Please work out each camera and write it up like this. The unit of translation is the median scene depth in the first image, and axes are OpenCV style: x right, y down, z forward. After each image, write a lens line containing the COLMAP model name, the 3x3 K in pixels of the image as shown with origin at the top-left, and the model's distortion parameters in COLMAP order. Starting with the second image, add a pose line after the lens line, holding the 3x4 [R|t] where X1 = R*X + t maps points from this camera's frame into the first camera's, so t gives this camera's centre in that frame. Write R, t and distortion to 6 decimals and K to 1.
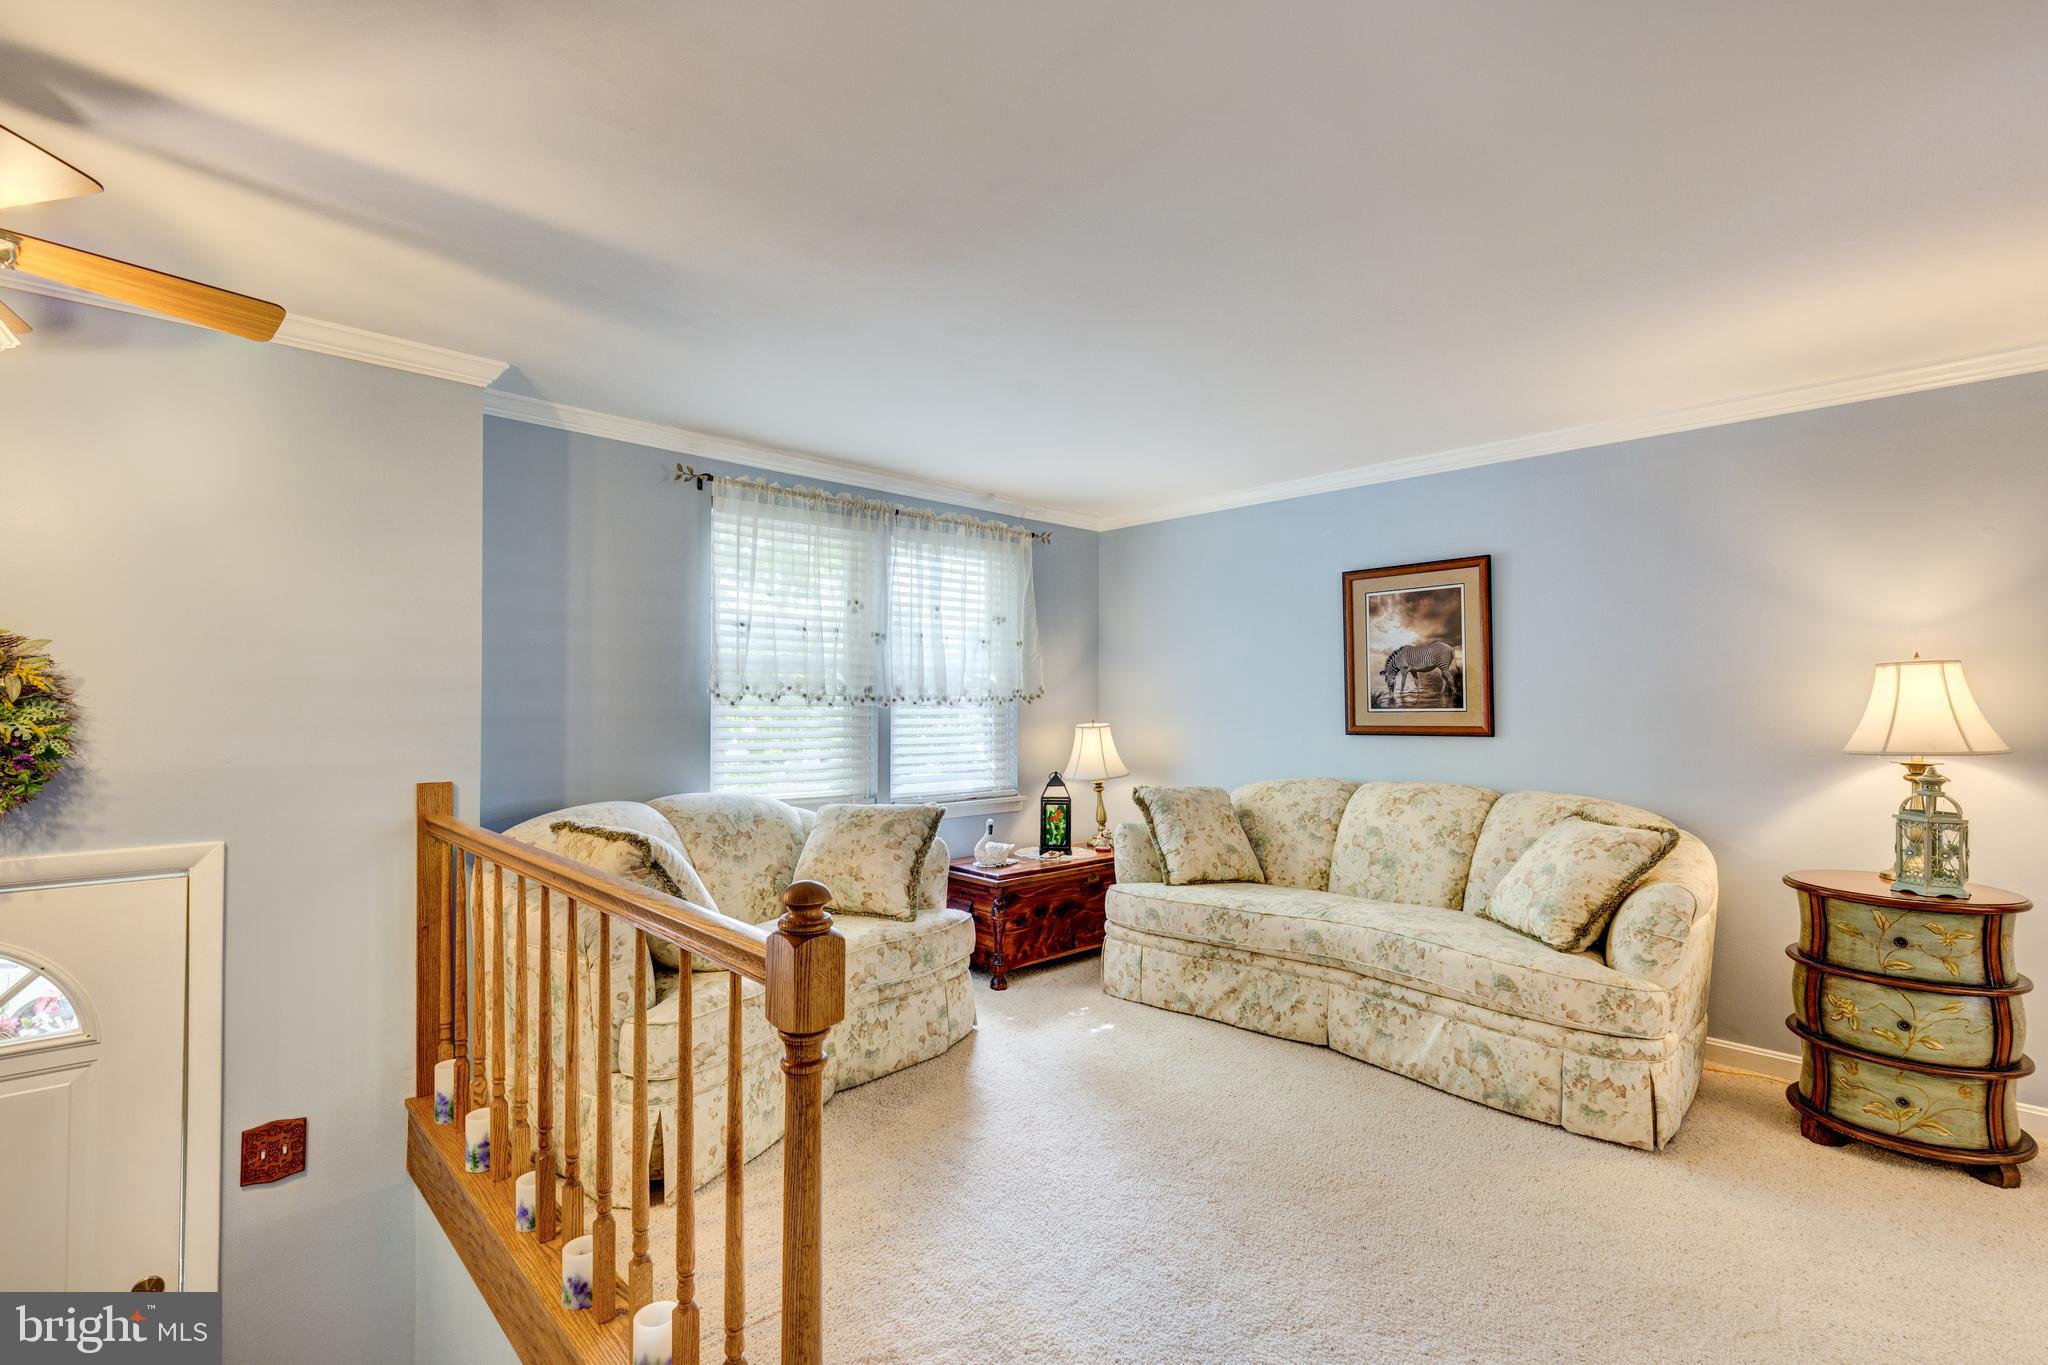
lens RADIAL K [[939.1, 0, 1025.9], [0, 939.1, 694.0], [0, 0, 1]] dist [0.004137, -0.000485]
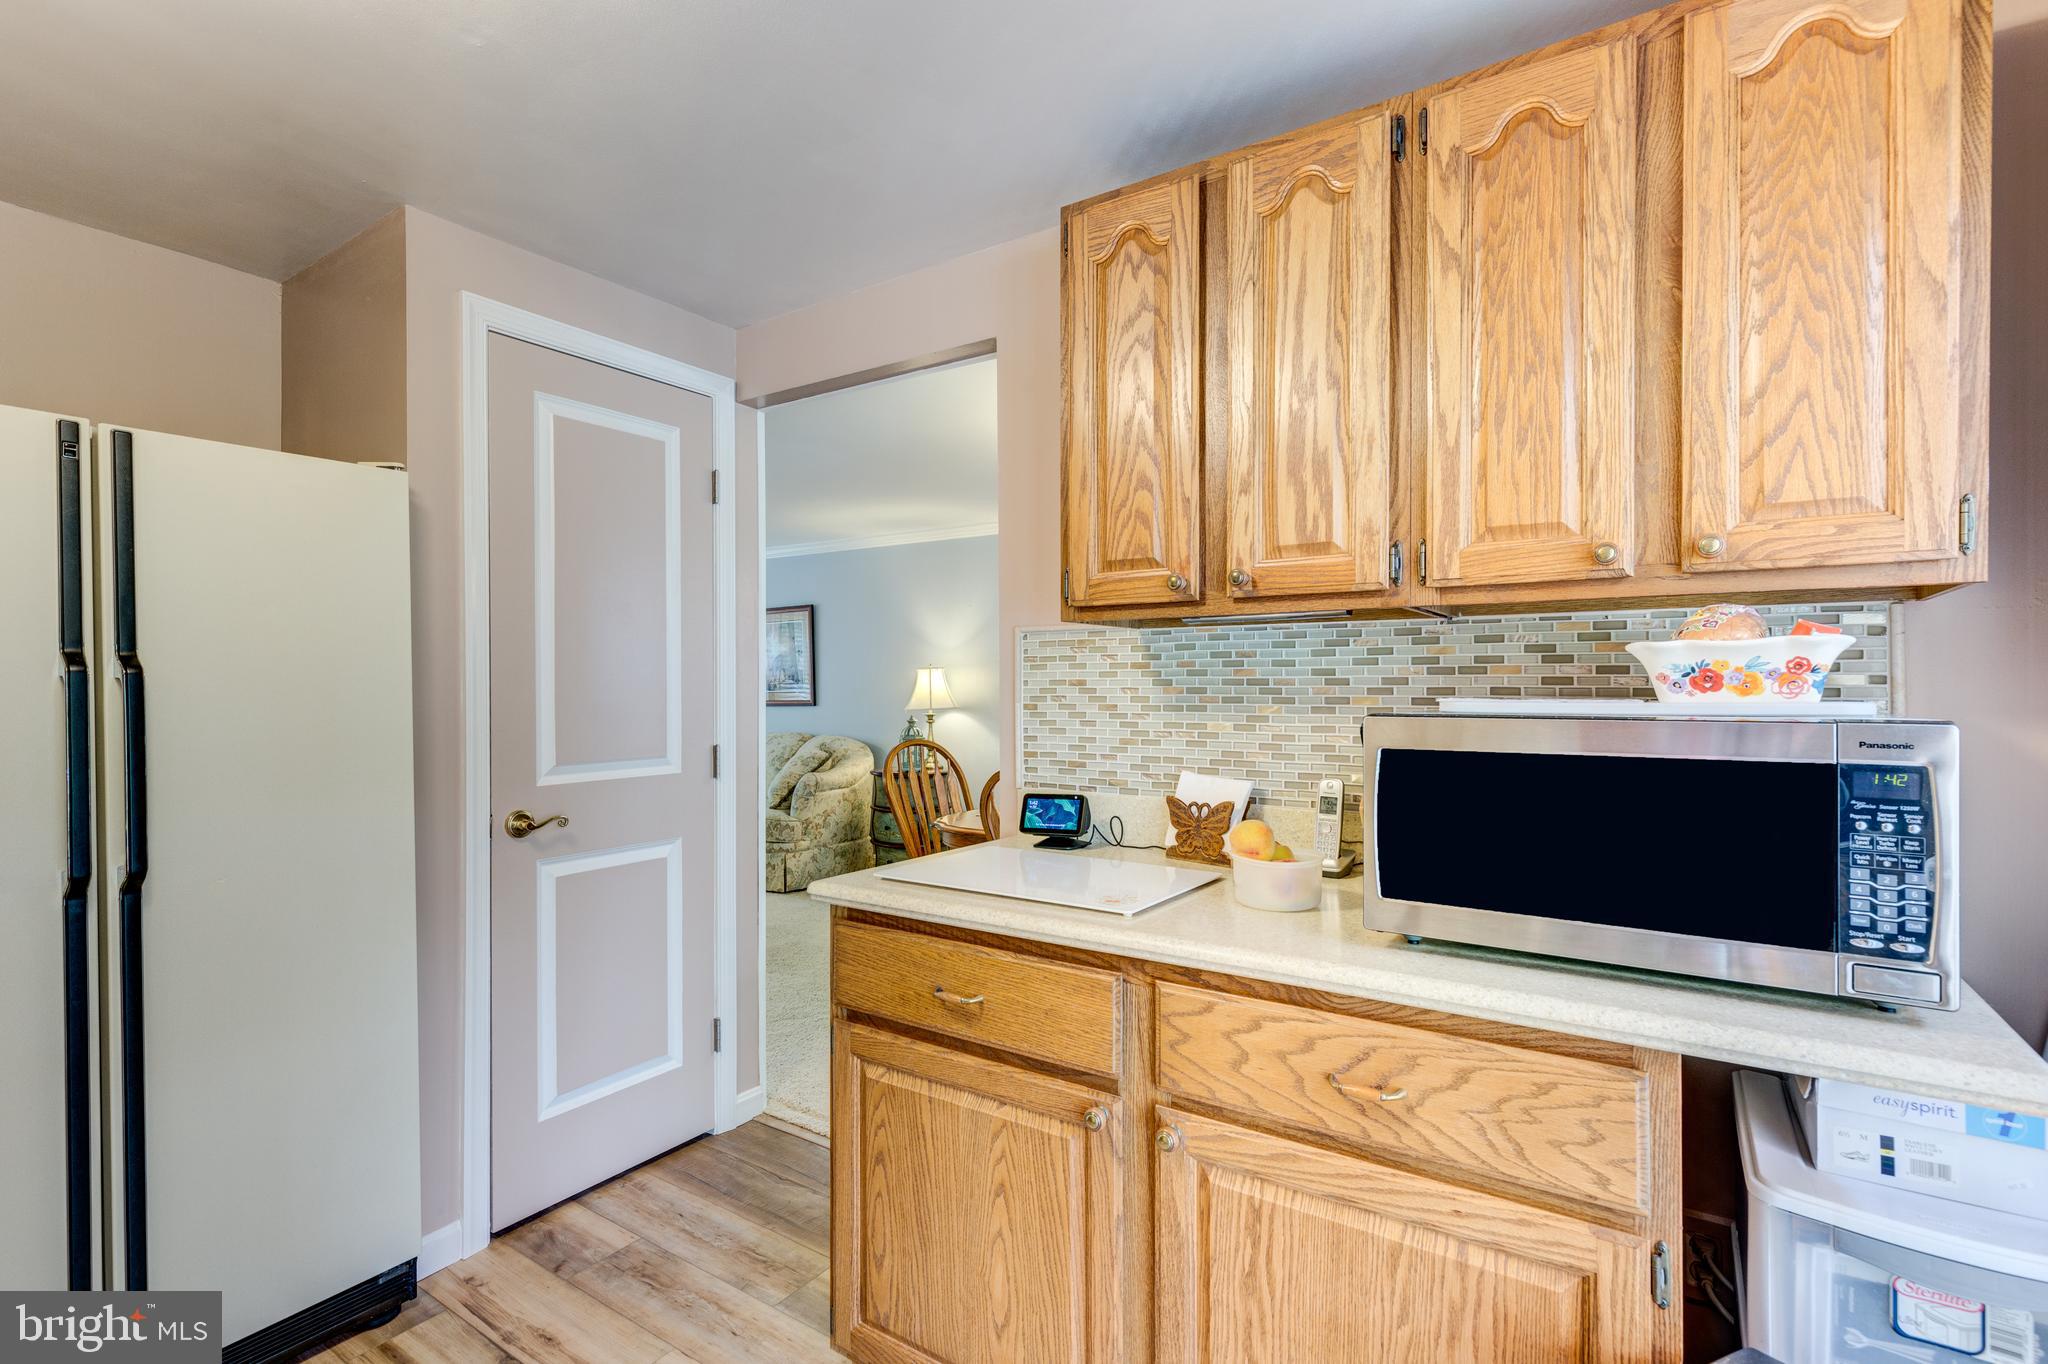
lens RADIAL K [[939.1, 0, 1025.9], [0, 939.1, 693.5], [0, 0, 1]] dist [0.004137, -0.000485]
pose [[0.975579, -0.008826, 0.219471, 0.567884], [0.005466, 0.999858, 0.015910, -0.006922], [-0.219581, -0.014322, 0.975489, -0.958252]]
